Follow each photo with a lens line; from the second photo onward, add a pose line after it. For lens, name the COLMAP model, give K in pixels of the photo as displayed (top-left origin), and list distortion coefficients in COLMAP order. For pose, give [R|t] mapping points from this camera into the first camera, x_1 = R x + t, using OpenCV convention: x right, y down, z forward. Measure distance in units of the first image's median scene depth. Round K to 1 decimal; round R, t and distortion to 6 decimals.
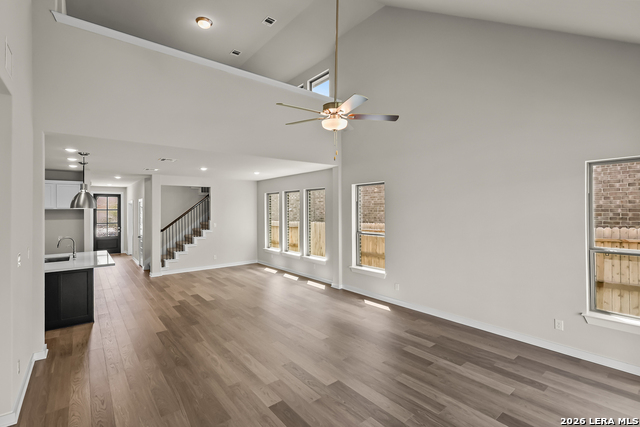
lens RADIAL K [[294.1, 0, 316.9], [0, 294.1, 209.0], [0, 0, 1]] dist [-0.006976, 0.001292]
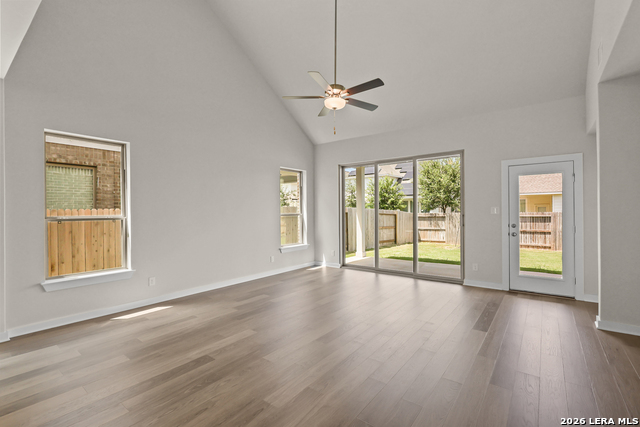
lens RADIAL K [[294.1, 0, 318.7], [0, 294.1, 211.0], [0, 0, 1]] dist [-0.006976, 0.001292]
pose [[-0.231013, 0.006488, 0.972929, -0.397021], [0.005498, 0.999971, -0.005363, 0.054855], [-0.972935, 0.004110, -0.231041, 0.495177]]
